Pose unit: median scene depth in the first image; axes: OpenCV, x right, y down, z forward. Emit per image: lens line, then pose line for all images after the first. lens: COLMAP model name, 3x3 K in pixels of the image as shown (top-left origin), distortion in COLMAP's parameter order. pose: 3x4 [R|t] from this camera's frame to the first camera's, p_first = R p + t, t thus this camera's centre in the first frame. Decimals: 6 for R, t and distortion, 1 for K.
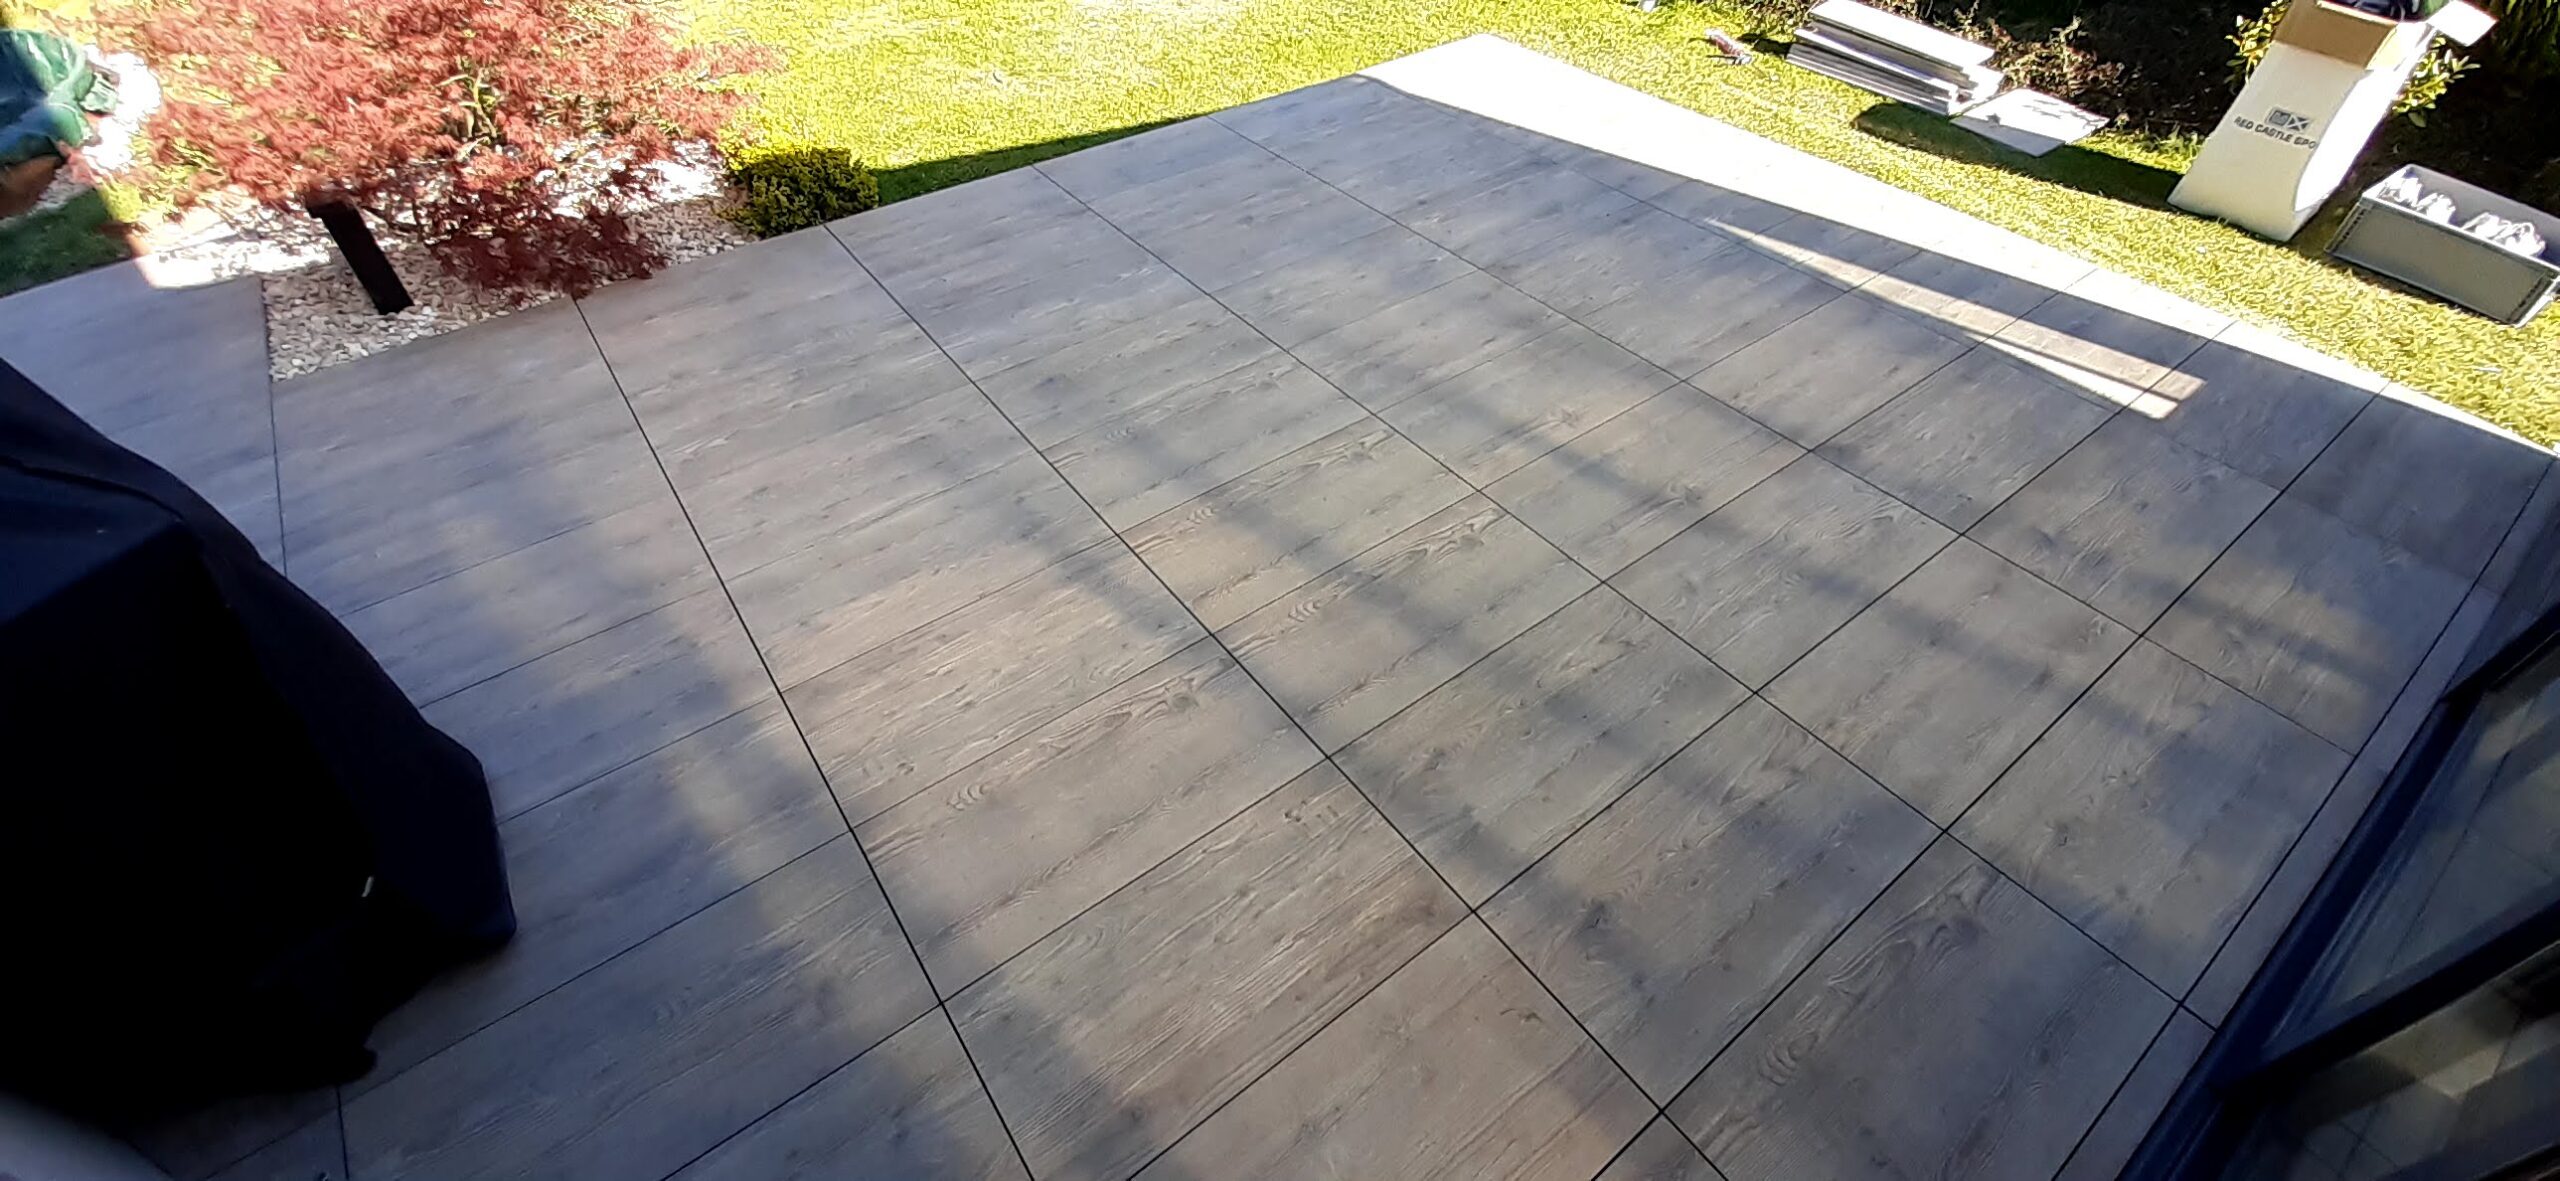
lens RADIAL K [[1016.2, 0, 1286.0], [0, 1016.2, 579.4], [0, 0, 1]] dist [0.001656, 0.000075]
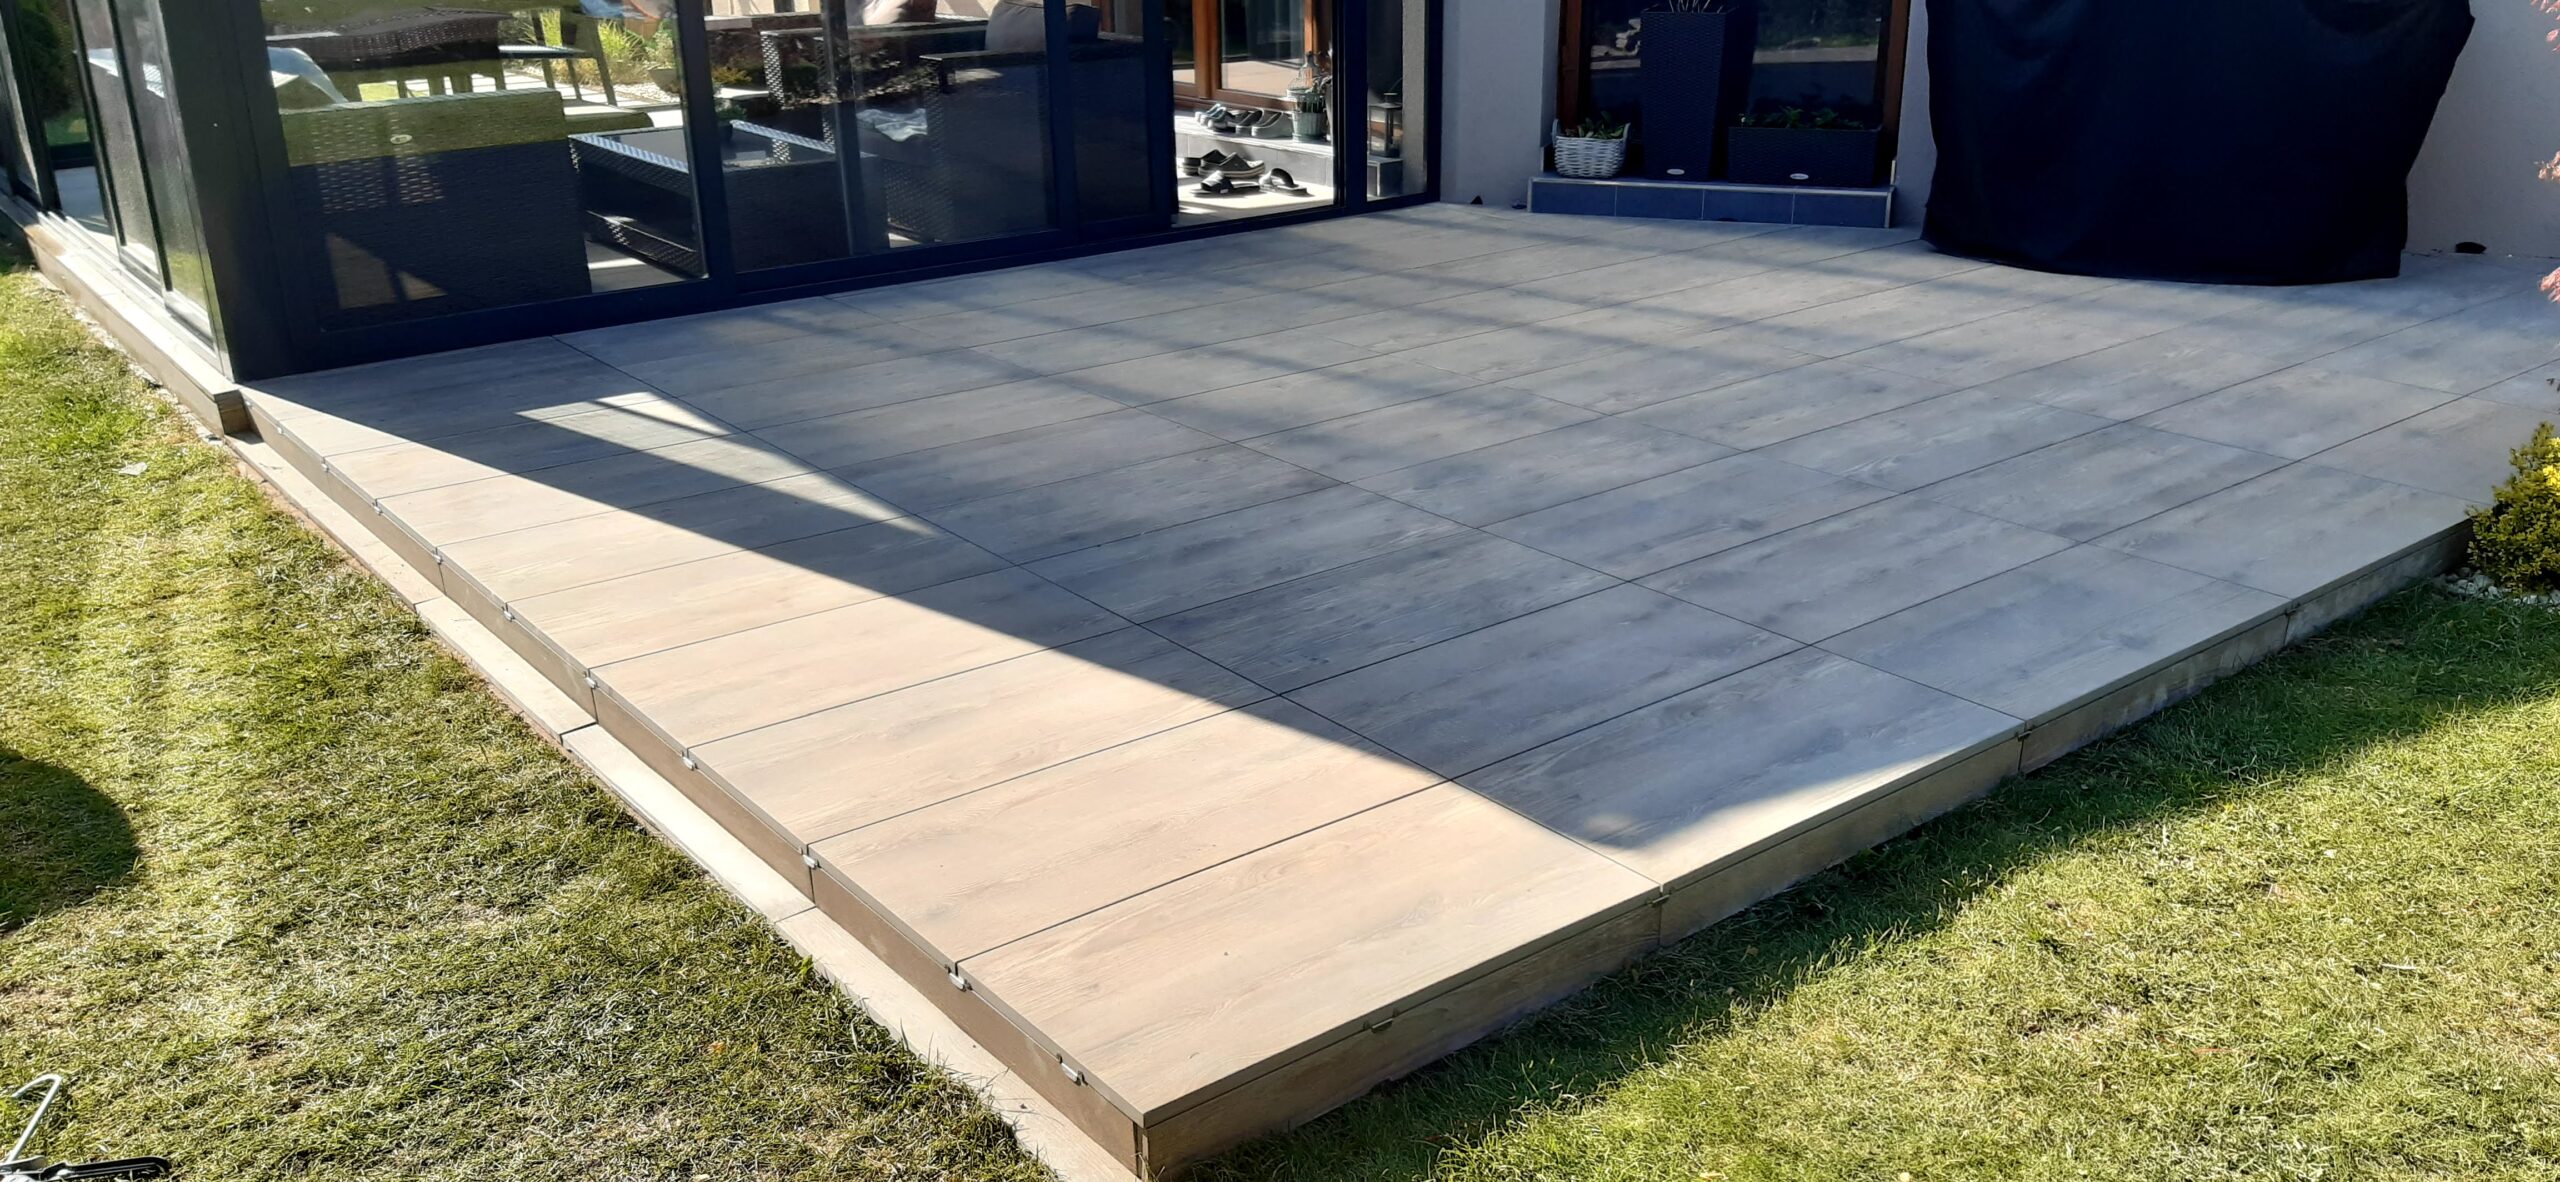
lens RADIAL K [[2065.7, 0, 1280.0], [0, 2065.7, 591.0], [0, 0, 1]] dist [0.047384, -0.105460]
pose [[-0.999578, 0.028383, -0.006171, 0.294458], [0.005976, 0.408864, 0.912576, -1.785369], [0.028425, 0.912154, -0.408861, 1.931280]]
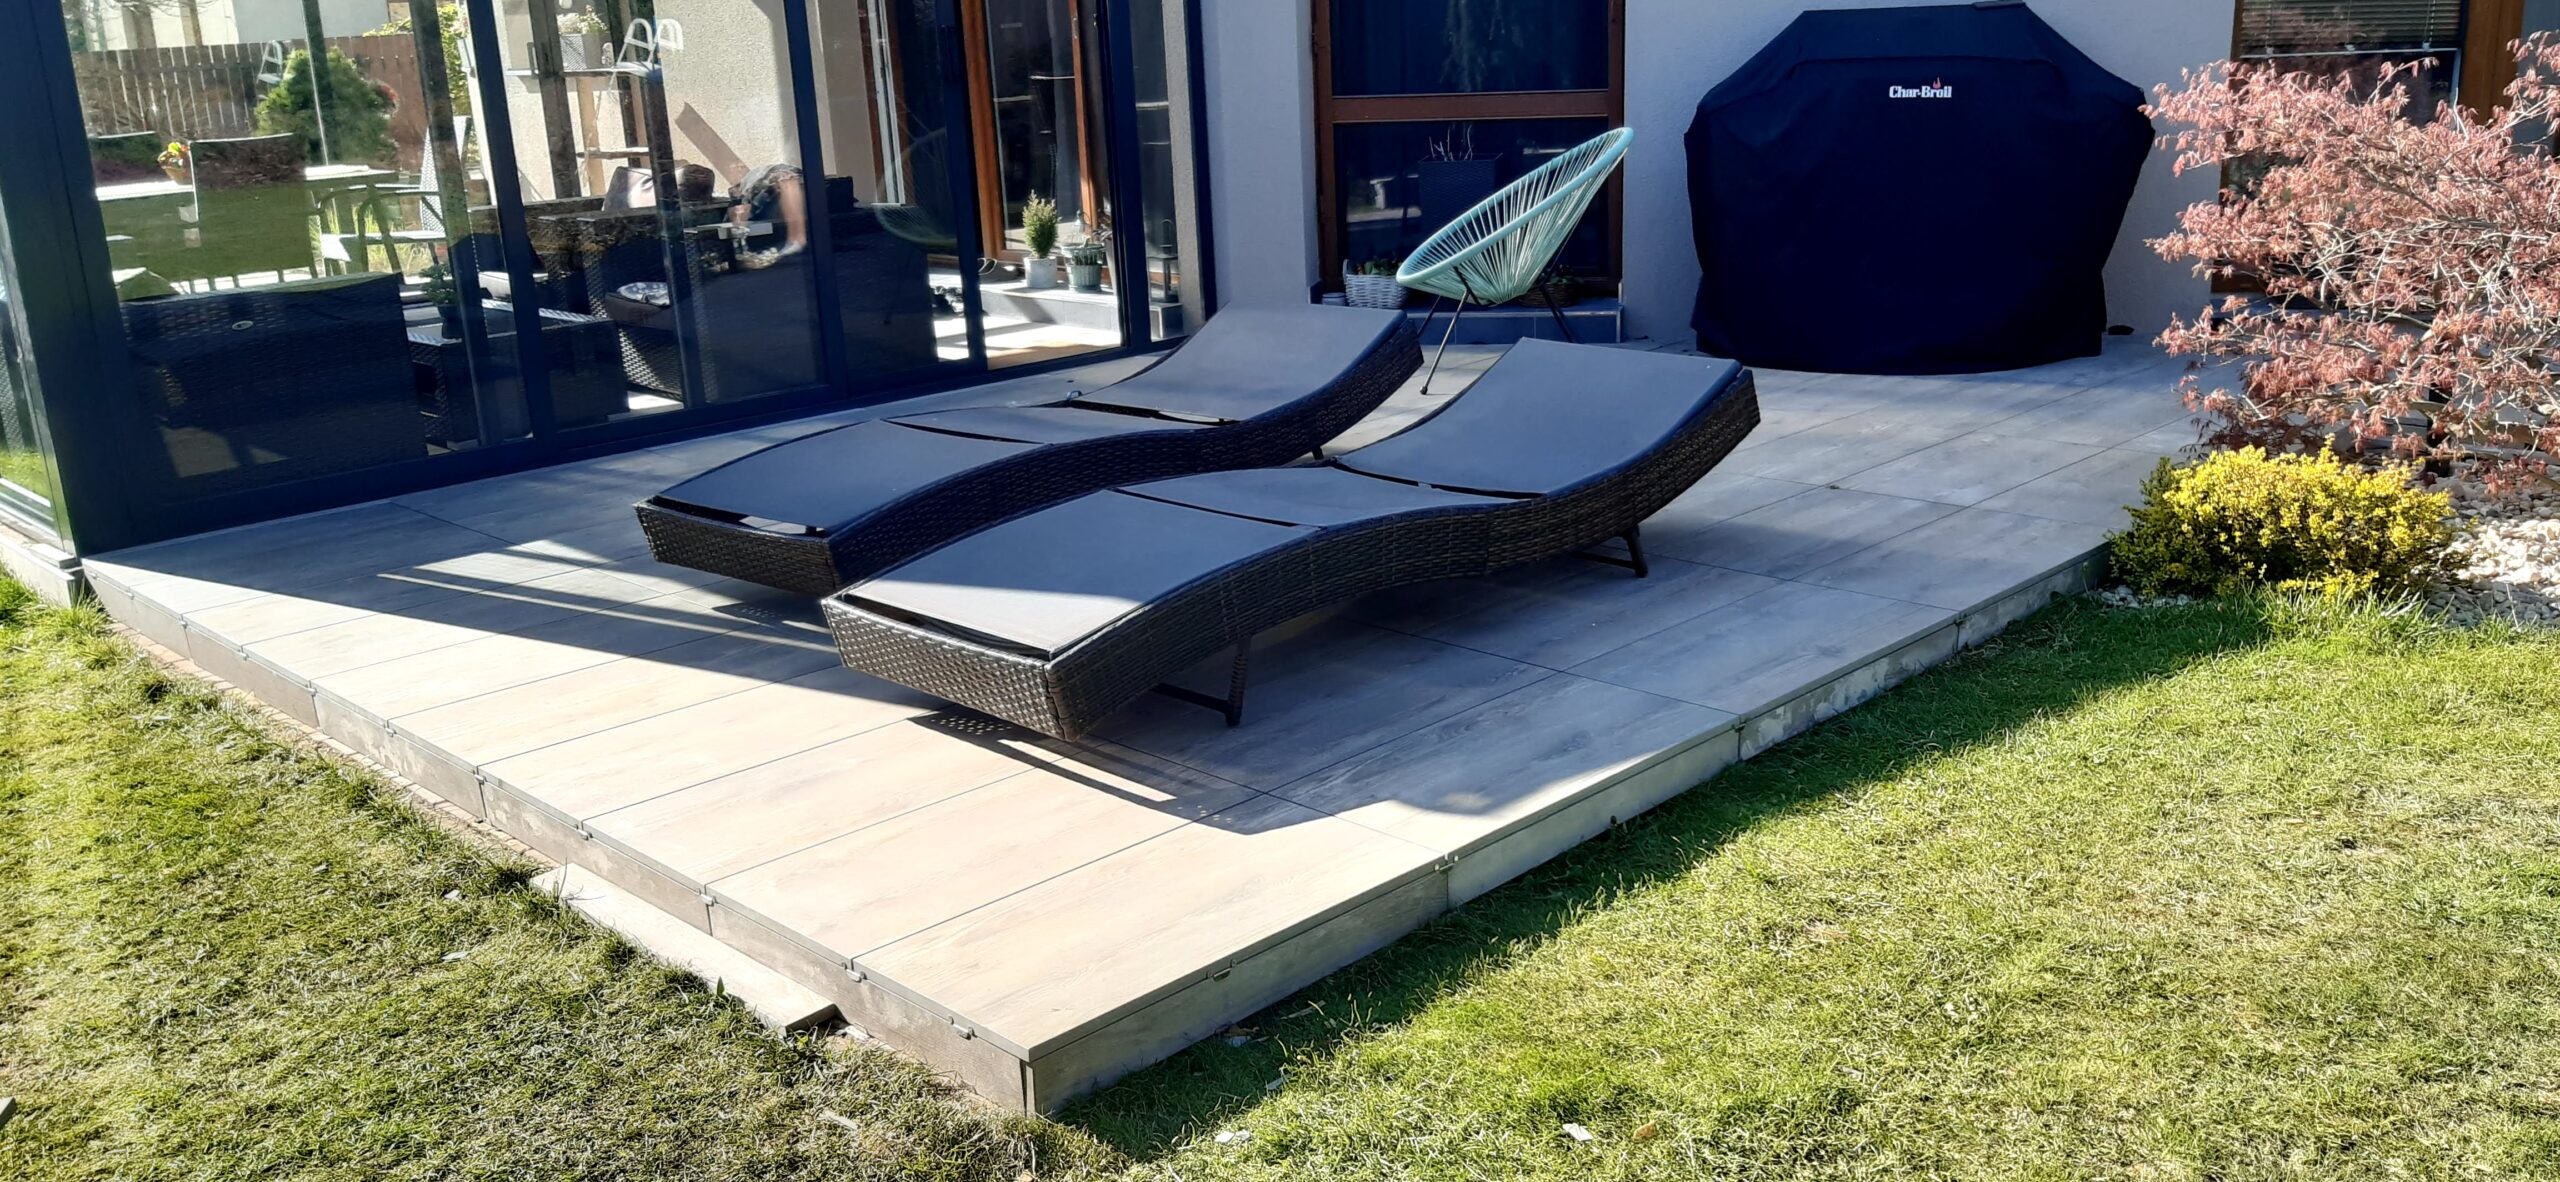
lens RADIAL K [[2042.8, 0, 1269.8], [0, 2042.8, 545.0], [0, 0, 1]] dist [0.167703, -0.394490]
pose [[-0.990653, 0.085033, -0.106663, 0.319171], [-0.050458, 0.498040, 0.865685, -1.920832], [0.126734, 0.862975, -0.489094, 2.066835]]
